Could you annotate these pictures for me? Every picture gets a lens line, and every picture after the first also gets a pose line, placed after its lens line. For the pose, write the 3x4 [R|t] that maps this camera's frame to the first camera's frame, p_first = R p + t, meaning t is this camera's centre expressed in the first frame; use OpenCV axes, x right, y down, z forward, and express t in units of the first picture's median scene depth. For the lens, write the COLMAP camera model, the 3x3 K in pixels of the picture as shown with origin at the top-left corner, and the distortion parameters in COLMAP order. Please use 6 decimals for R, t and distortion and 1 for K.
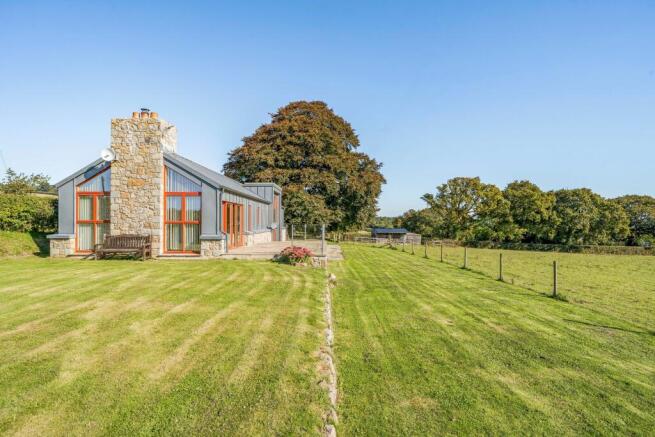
lens RADIAL K [[328.9, 0, 313.7], [0, 328.9, 229.8], [0, 0, 1]] dist [-0.004571, -0.001643]
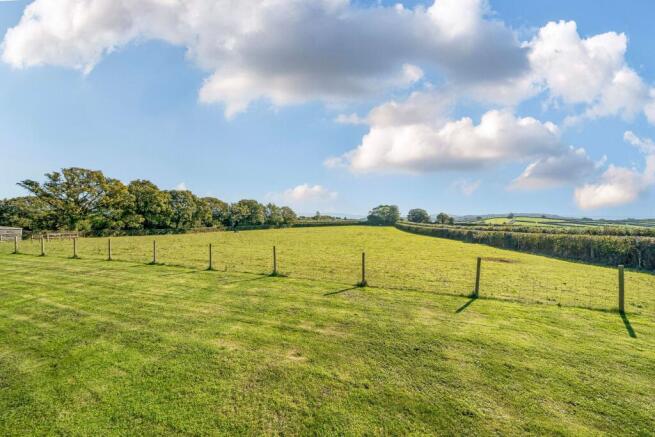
lens RADIAL K [[230.7, 0, 326.9], [0, 230.7, 218.0], [0, 0, 1]] dist [-0.005140, -0.000392]
pose [[0.290748, -0.020802, 0.956574, -0.004349], [0.021340, 0.999656, 0.015253, -0.002588], [-0.956562, 0.015978, 0.291092, 0.083885]]
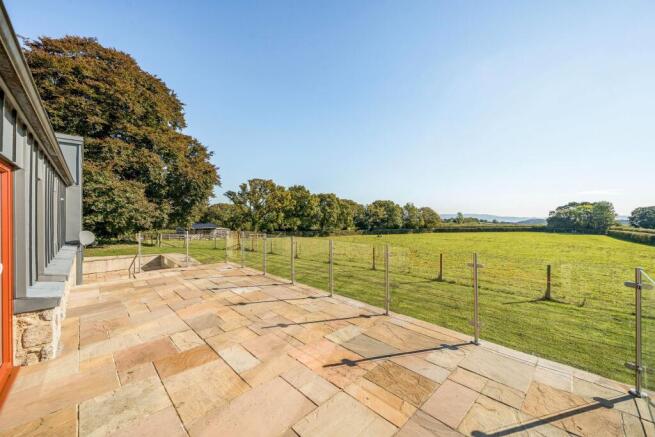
lens RADIAL K [[260.9, 0, 324.9], [0, 260.9, 216.6], [0, 0, 1]] dist [-0.001124, -0.000160]
pose [[0.712368, -0.009249, 0.701745, -0.045413], [0.022526, 0.999699, -0.009690, -0.009306], [-0.701445, 0.022710, 0.712362, 0.177003]]
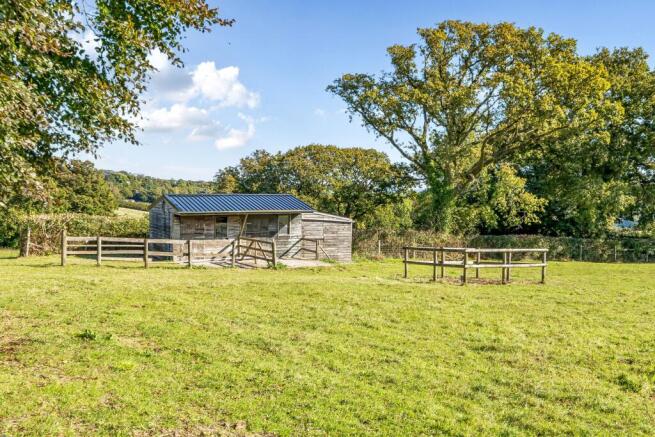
lens RADIAL K [[673.1, 0, 327.8], [0, 673.1, 216.9], [0, 0, 1]] dist [0.003054, 0.000000]
pose [[0.912407, -0.010690, 0.409144, 0.097711], [0.003405, 0.999822, 0.018531, 0.003561], [-0.409270, -0.015515, 0.912281, 0.530735]]
